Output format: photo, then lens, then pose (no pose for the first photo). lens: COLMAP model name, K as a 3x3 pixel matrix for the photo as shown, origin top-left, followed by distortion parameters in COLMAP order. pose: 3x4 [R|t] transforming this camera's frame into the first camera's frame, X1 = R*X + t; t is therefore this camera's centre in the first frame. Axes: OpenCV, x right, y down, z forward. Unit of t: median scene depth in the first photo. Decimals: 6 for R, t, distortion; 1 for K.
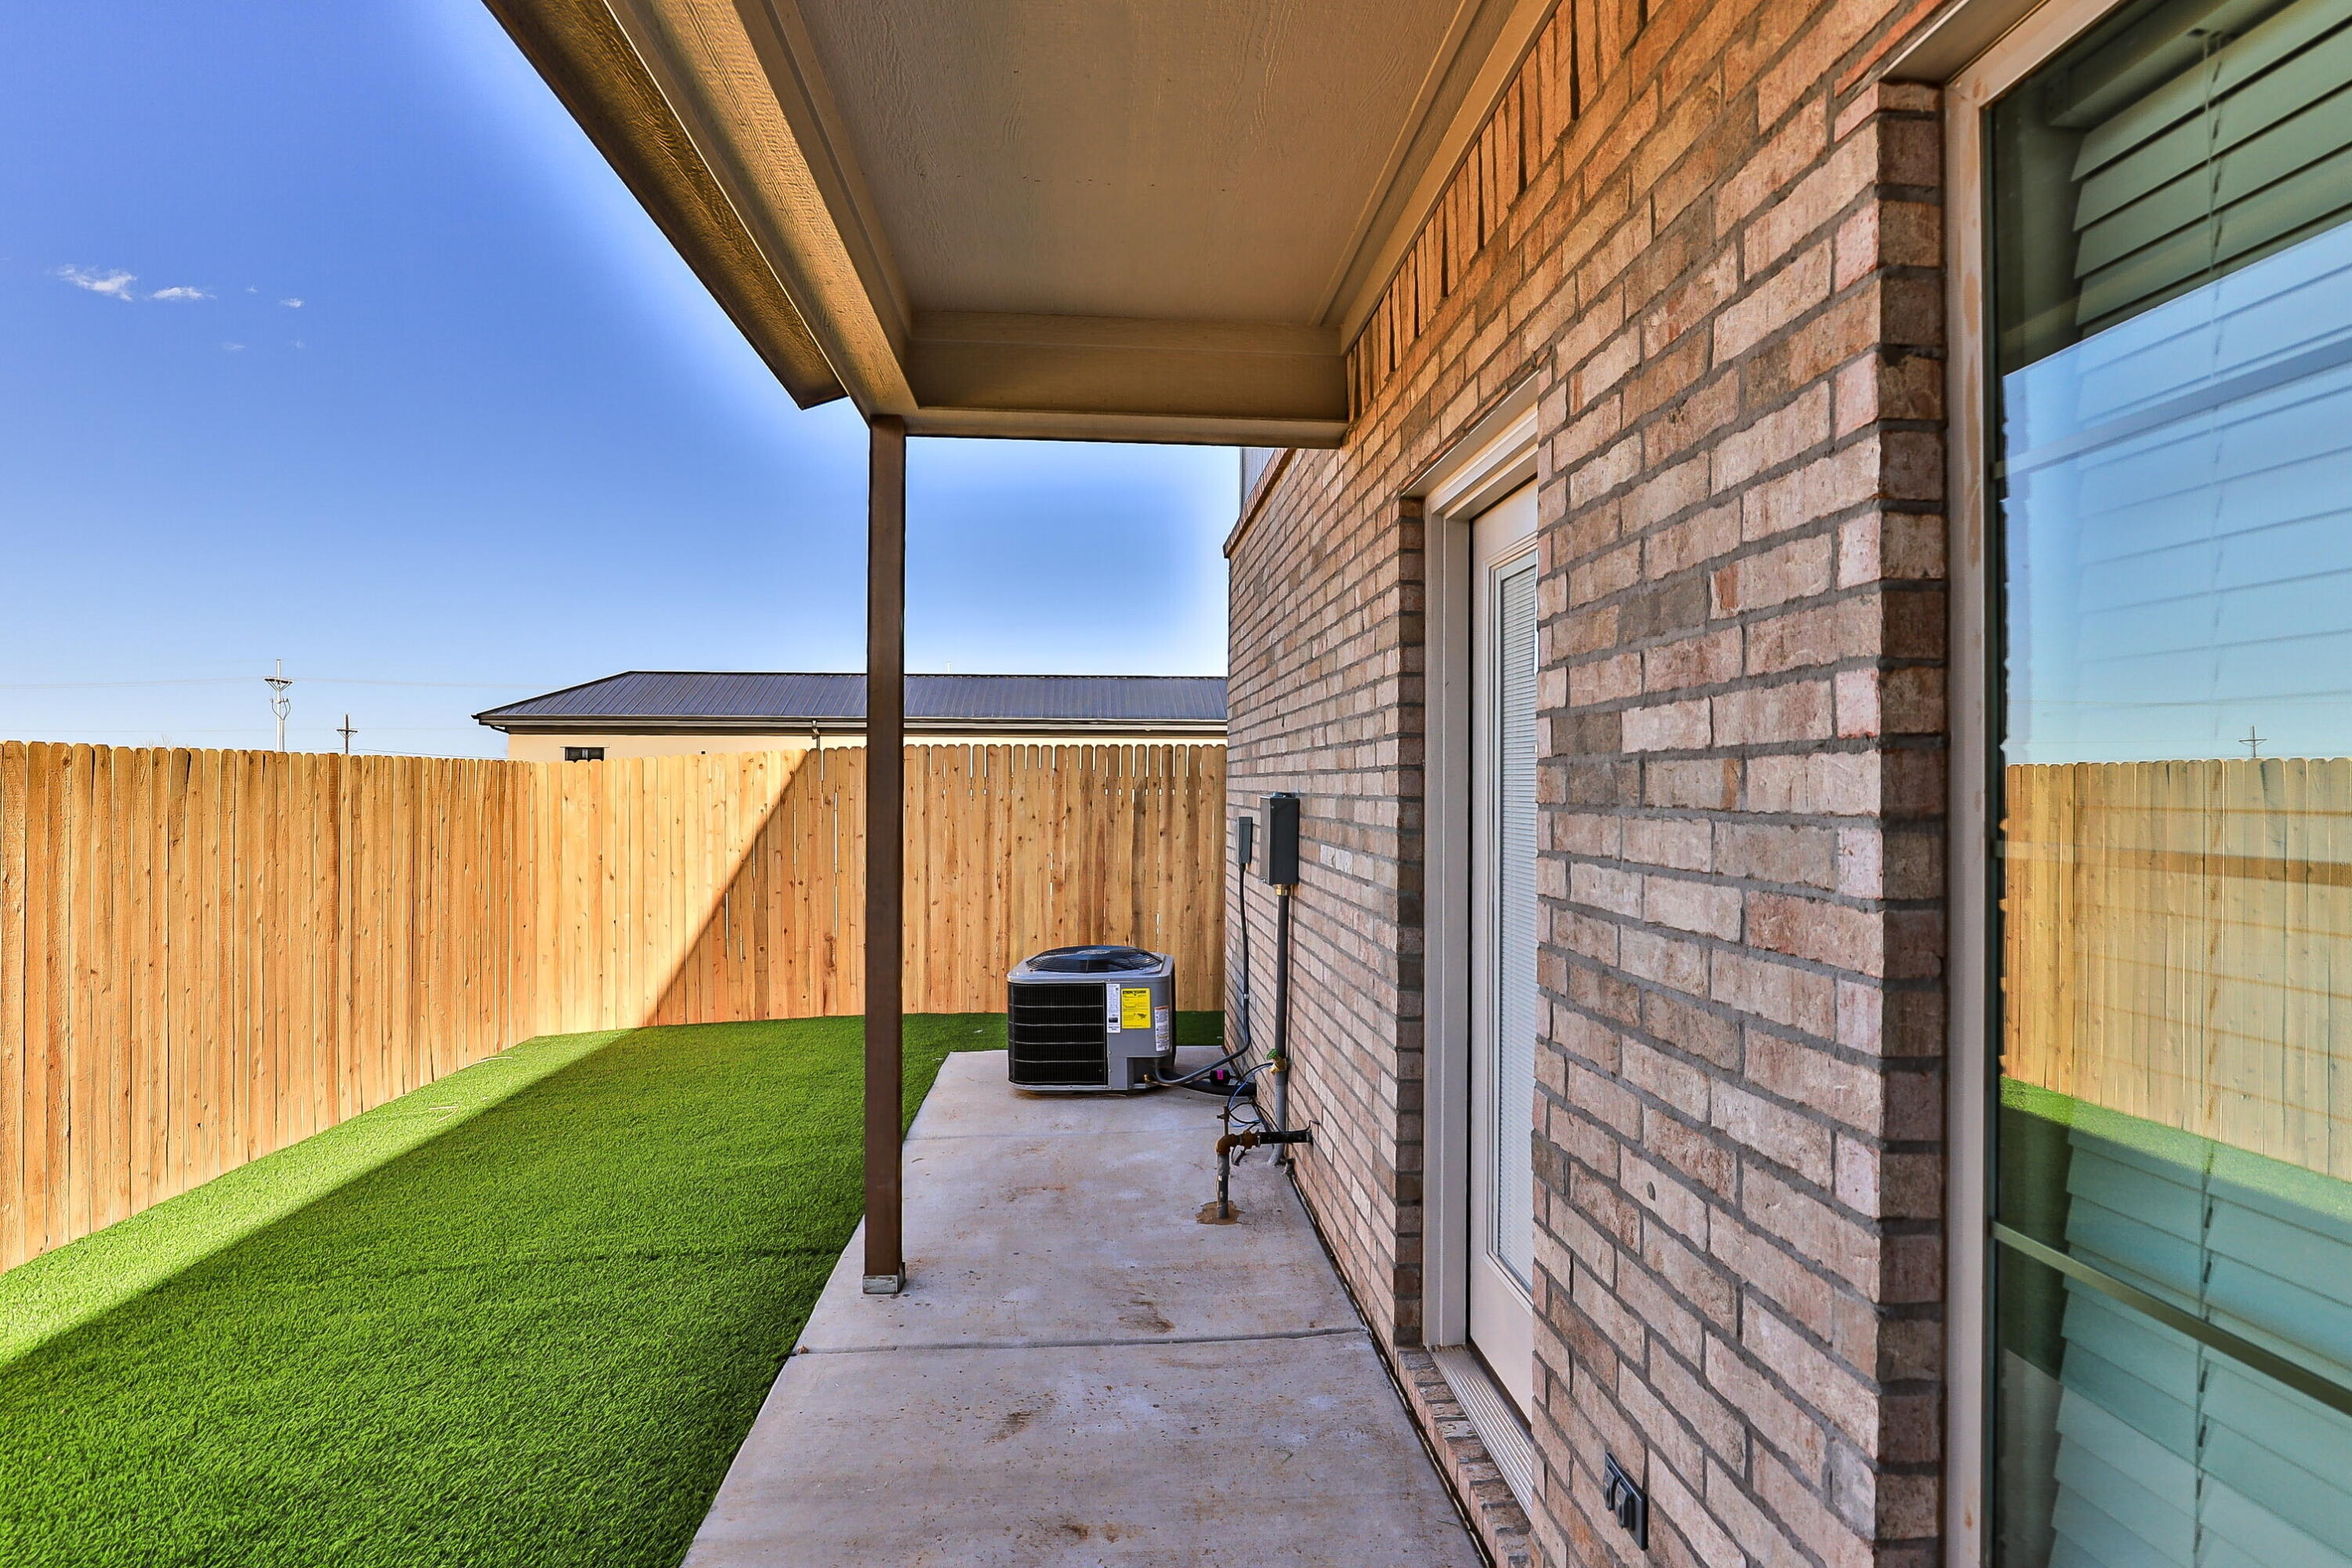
lens RADIAL K [[1179.8, 0, 1177.2], [0, 1179.8, 771.5], [0, 0, 1]] dist [-0.019520, -0.000430]
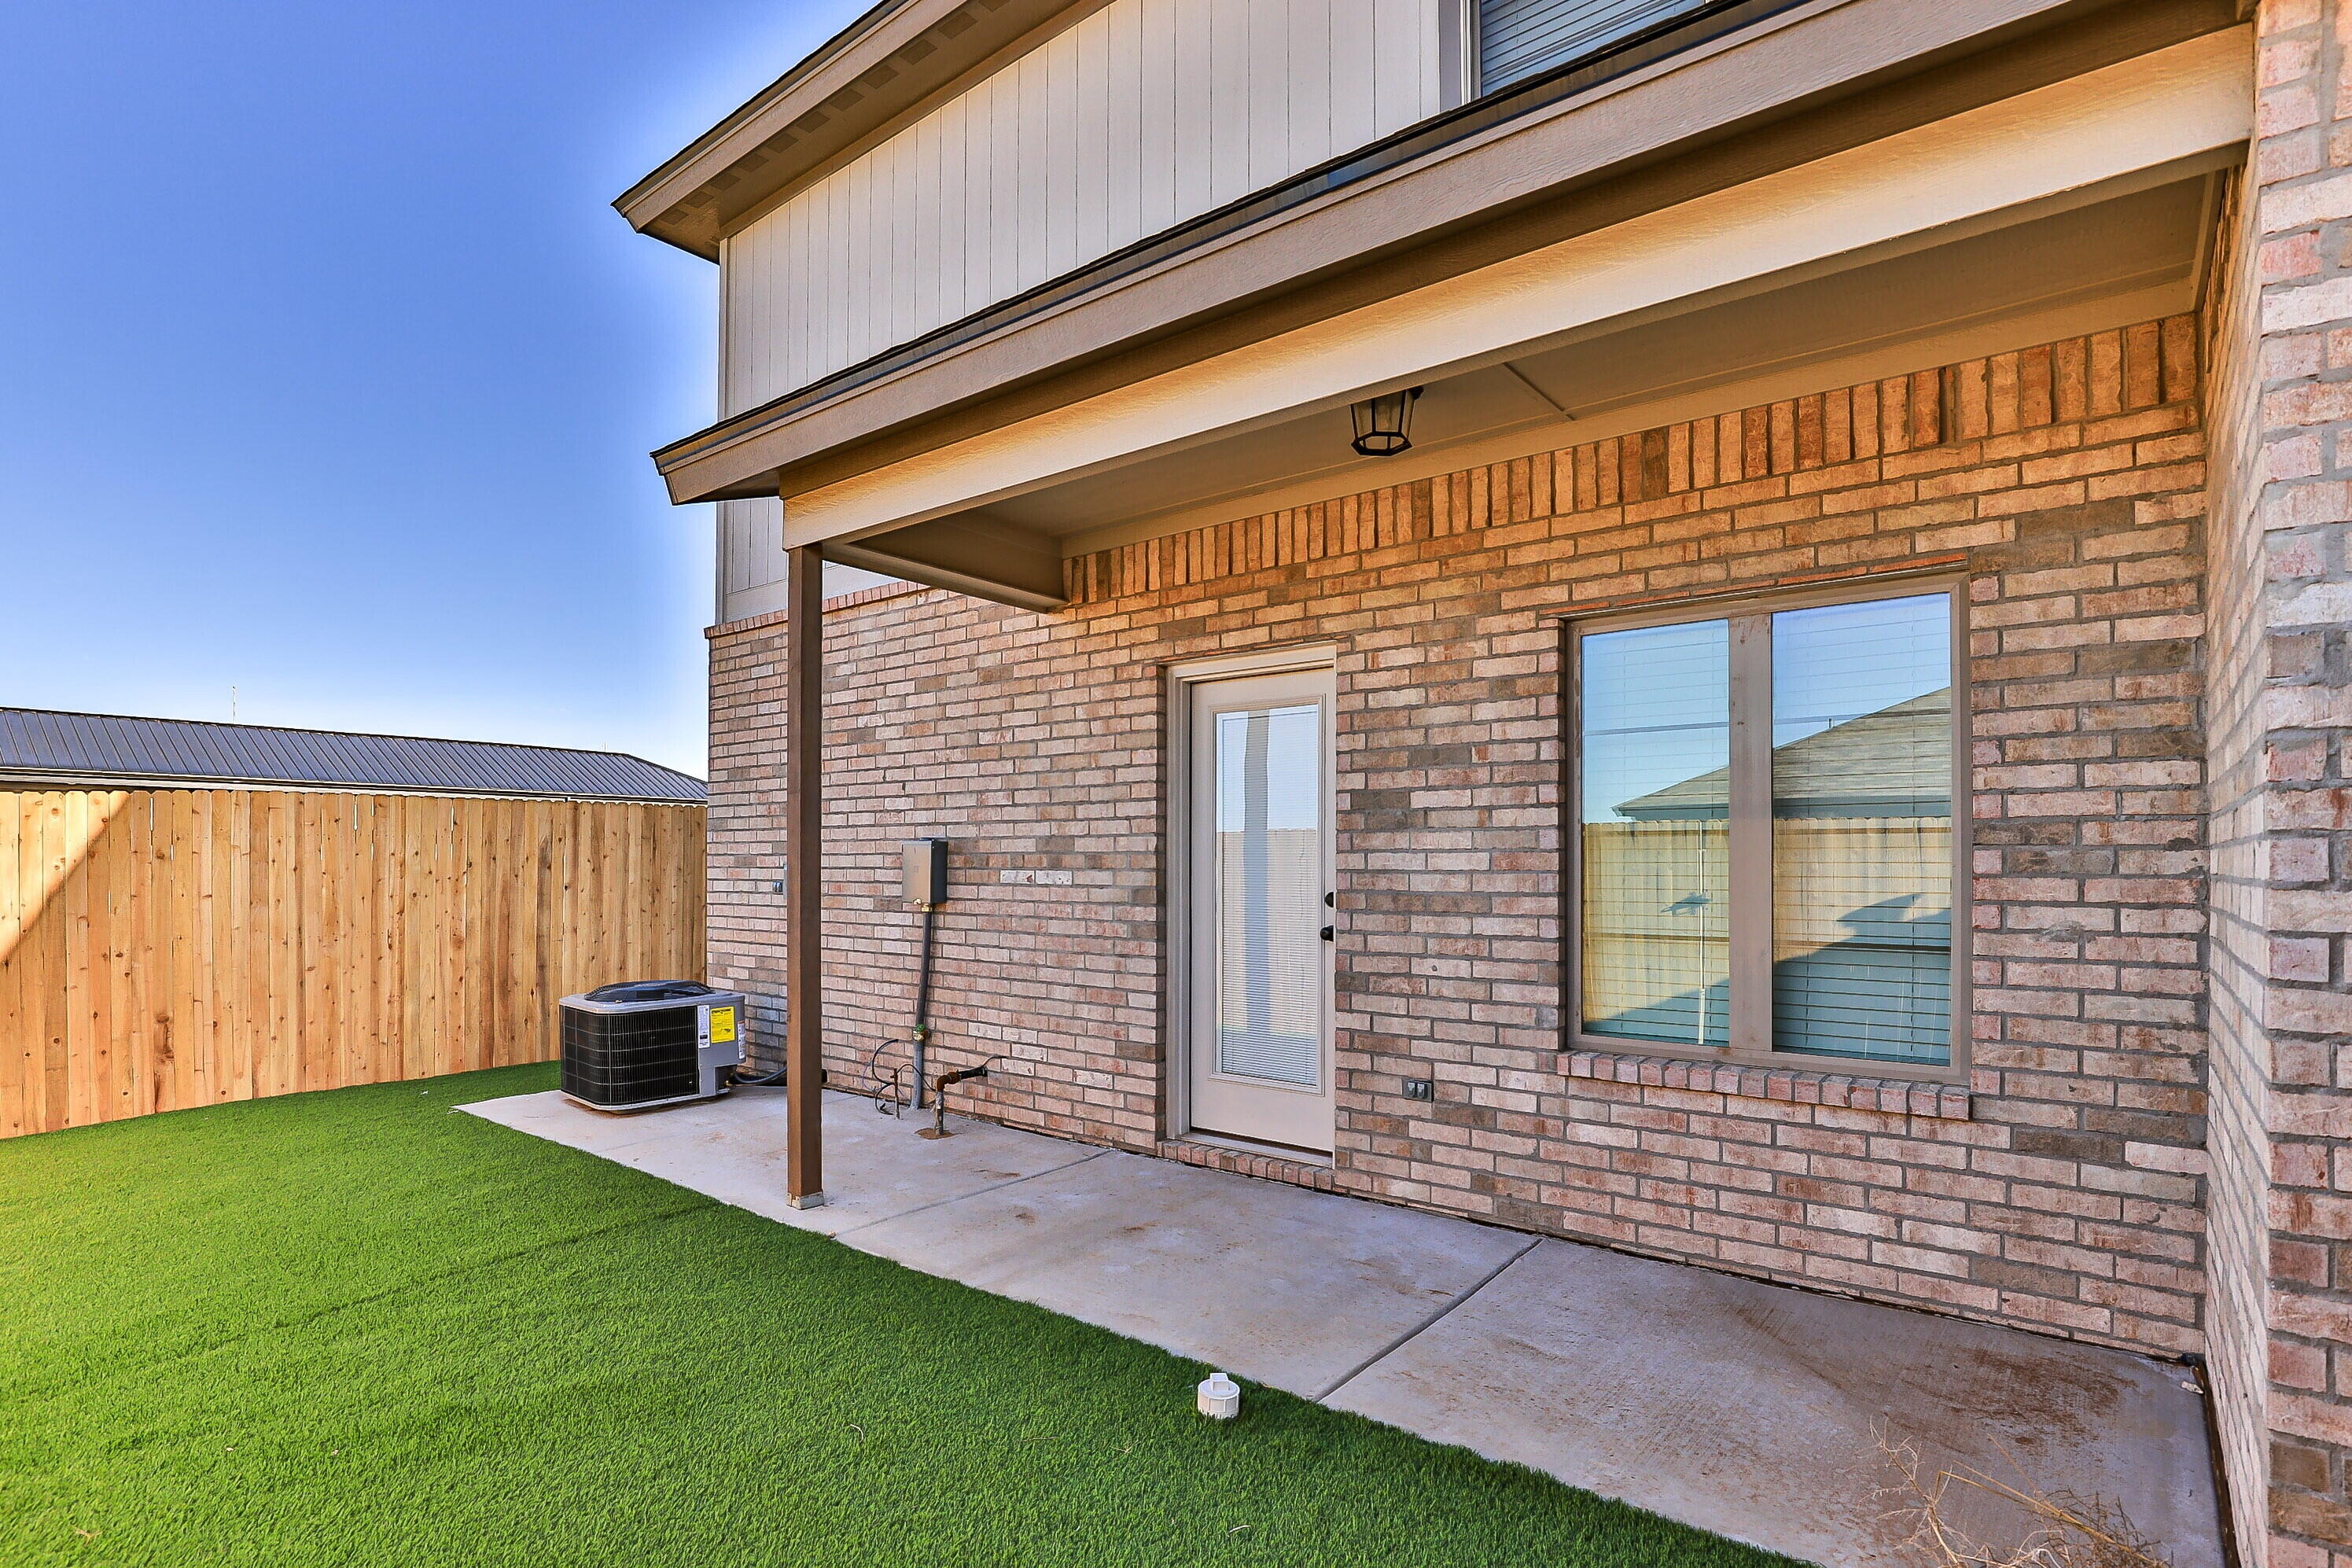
lens RADIAL K [[1169.8, 0, 1172.7], [0, 1169.8, 851.9], [0, 0, 1]] dist [-0.012394, -0.000381]
pose [[0.682230, 0.003303, 0.731130, -1.086843], [-0.005988, 0.999981, 0.001070, 0.047266], [-0.731113, -0.005108, 0.682237, -0.223327]]
